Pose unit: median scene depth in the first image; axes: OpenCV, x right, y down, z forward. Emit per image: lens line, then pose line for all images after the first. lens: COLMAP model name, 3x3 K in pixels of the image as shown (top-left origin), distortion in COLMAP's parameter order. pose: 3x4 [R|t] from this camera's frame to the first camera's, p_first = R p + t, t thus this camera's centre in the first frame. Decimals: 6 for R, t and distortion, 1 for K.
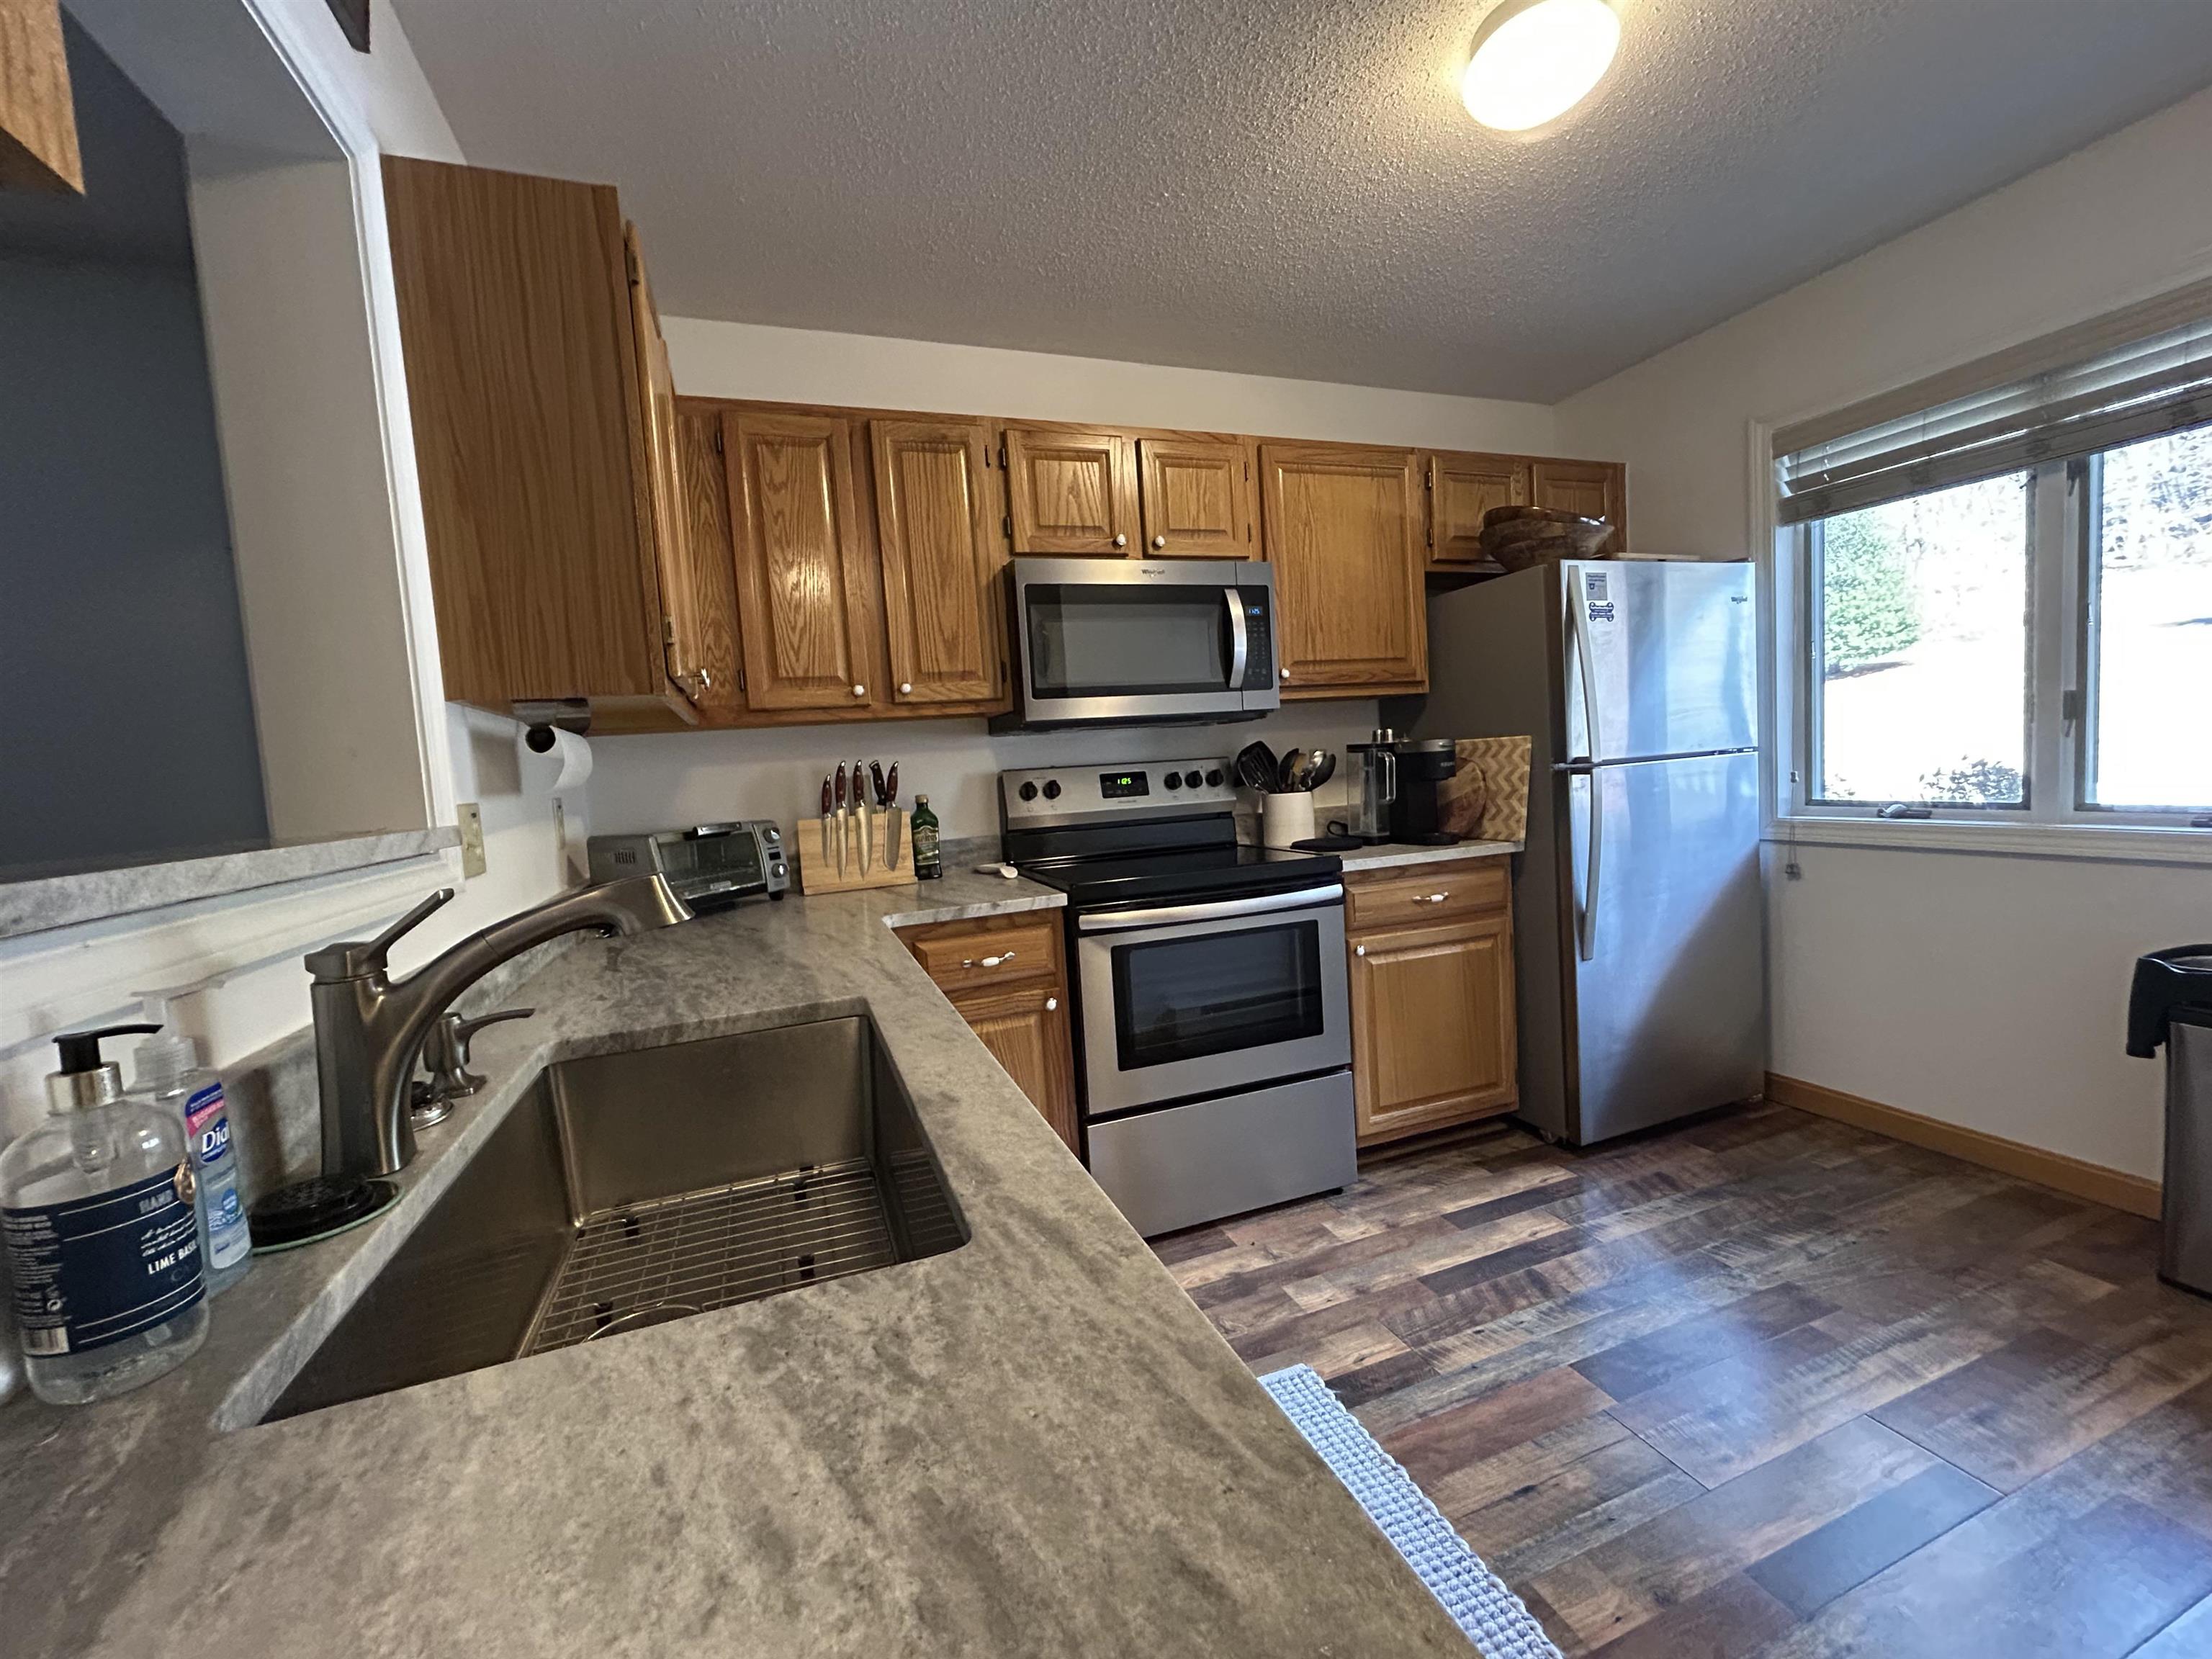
lens RADIAL K [[894.3, 0, 1105.1], [0, 894.3, 829.5], [0, 0, 1]] dist [-0.001764, 0.001043]
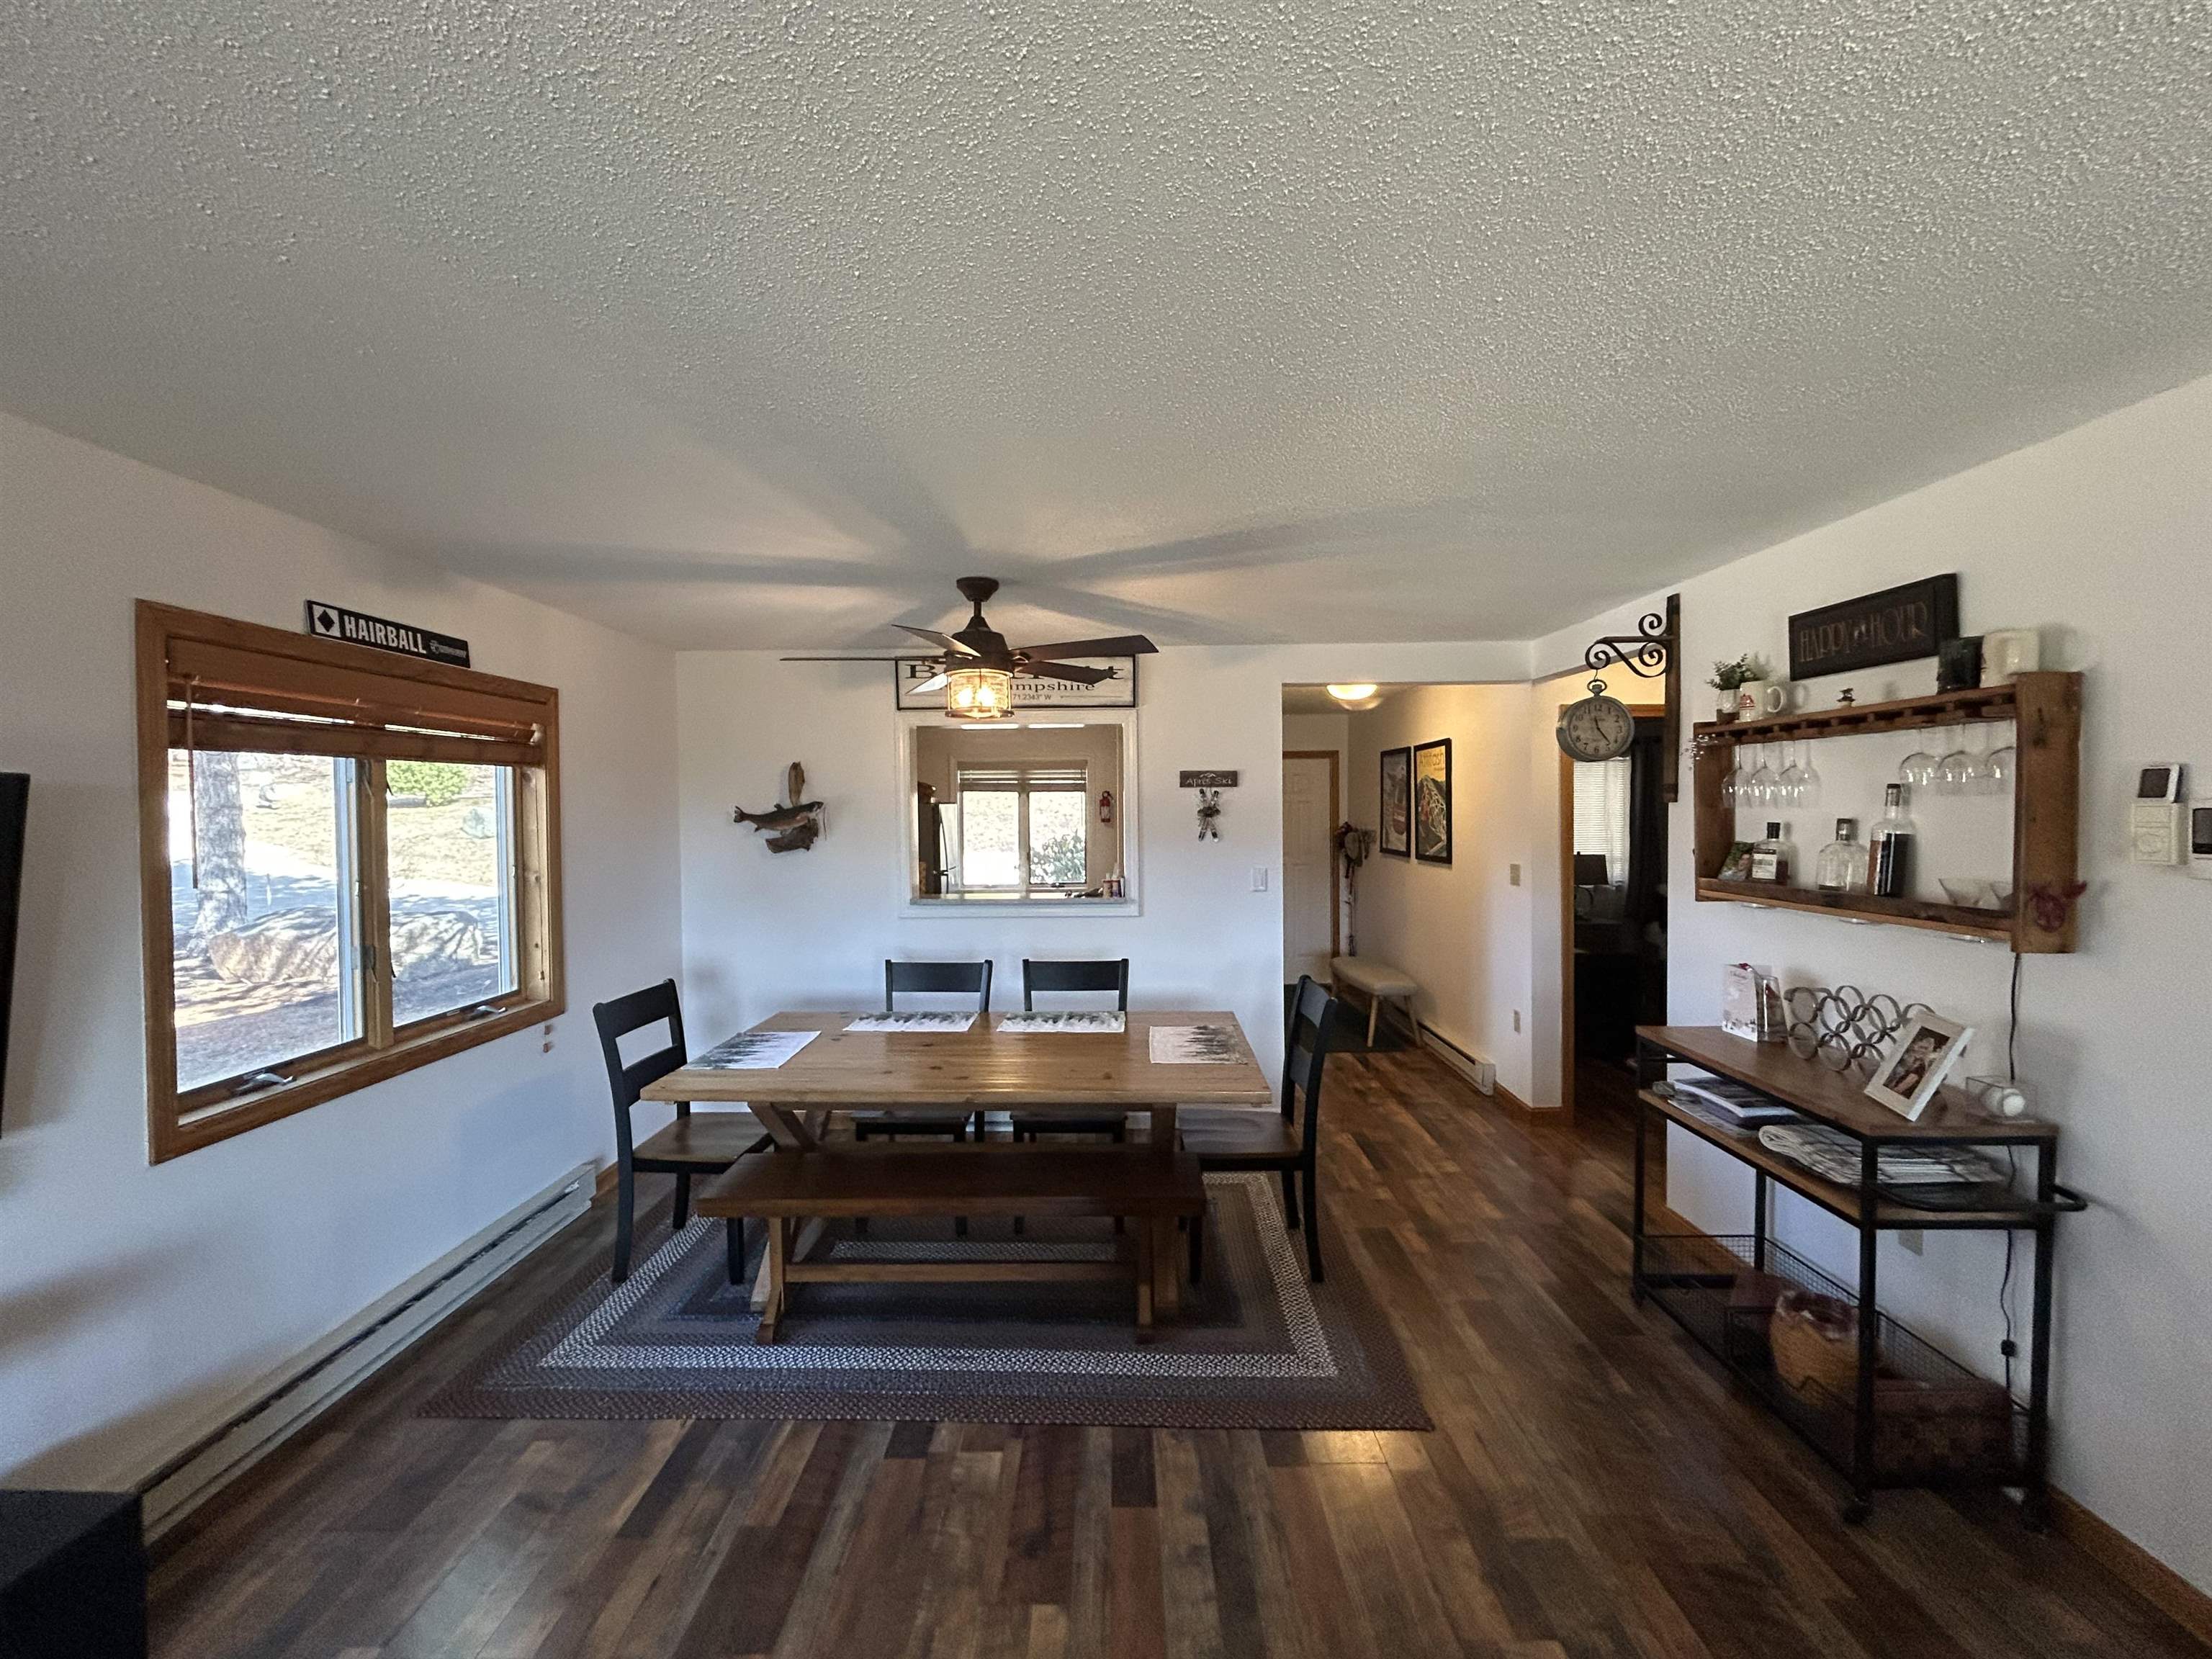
lens RADIAL K [[894.3, 0, 1103.2], [0, 894.3, 827.8], [0, 0, 1]] dist [-0.001764, 0.001043]
pose [[0.368056, 0.044108, 0.928757, -2.384072], [0.057908, 0.995848, -0.070242, 0.021047], [-0.927999, 0.079635, 0.363973, -0.682809]]
